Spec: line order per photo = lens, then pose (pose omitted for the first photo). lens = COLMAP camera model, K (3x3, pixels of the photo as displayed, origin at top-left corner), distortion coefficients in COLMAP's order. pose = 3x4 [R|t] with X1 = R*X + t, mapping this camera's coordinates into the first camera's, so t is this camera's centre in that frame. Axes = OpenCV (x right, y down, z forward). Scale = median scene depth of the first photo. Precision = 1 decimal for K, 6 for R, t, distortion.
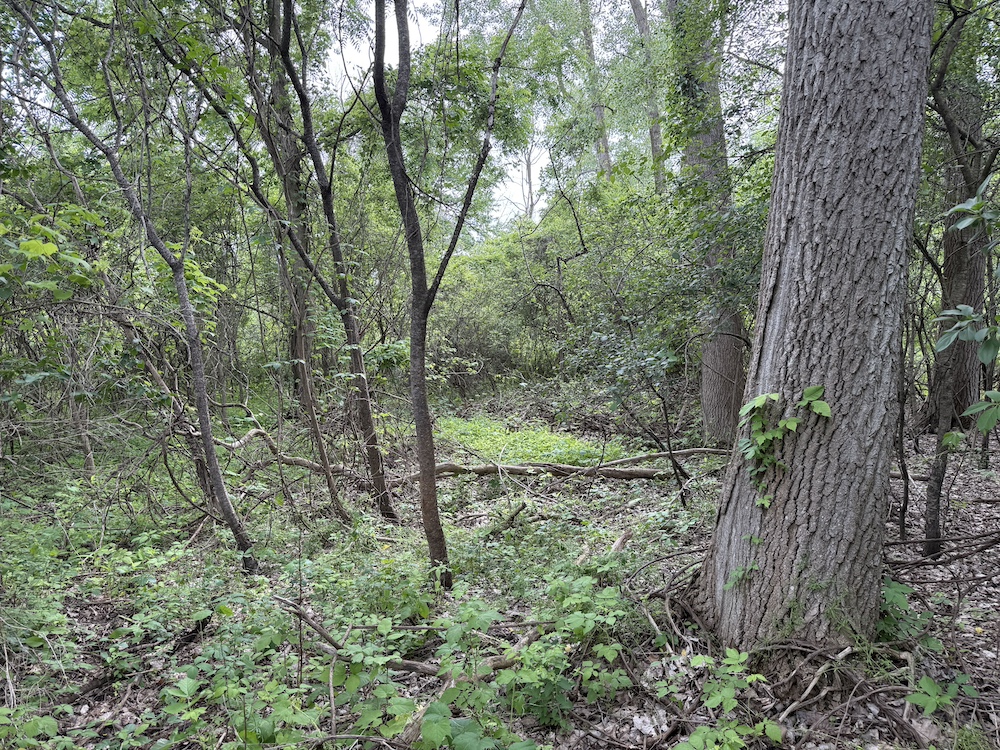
lens RADIAL K [[687.8, 0, 500.2], [0, 687.8, 369.3], [0, 0, 1]] dist [0.000842, -0.010424]
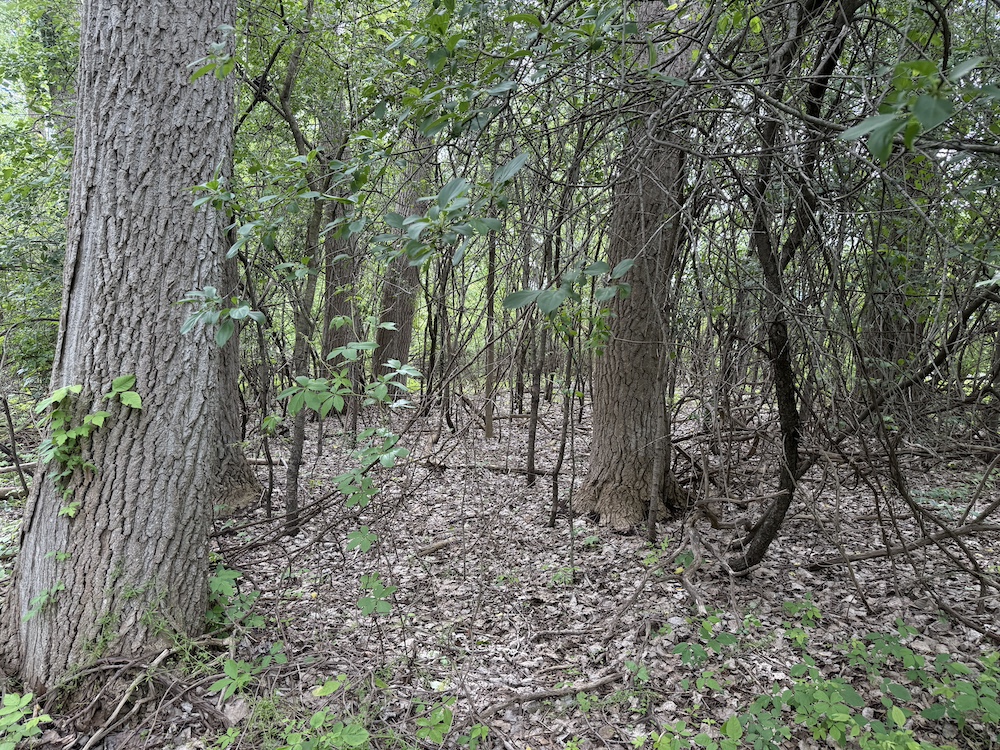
lens RADIAL K [[687.8, 0, 502.3], [0, 687.8, 374.6], [0, 0, 1]] dist [0.000842, -0.010424]
pose [[0.708513, -0.017273, 0.705487, 0.169099], [0.009647, 0.999844, 0.014791, 0.014303], [-0.705632, -0.003674, 0.708569, 0.000641]]
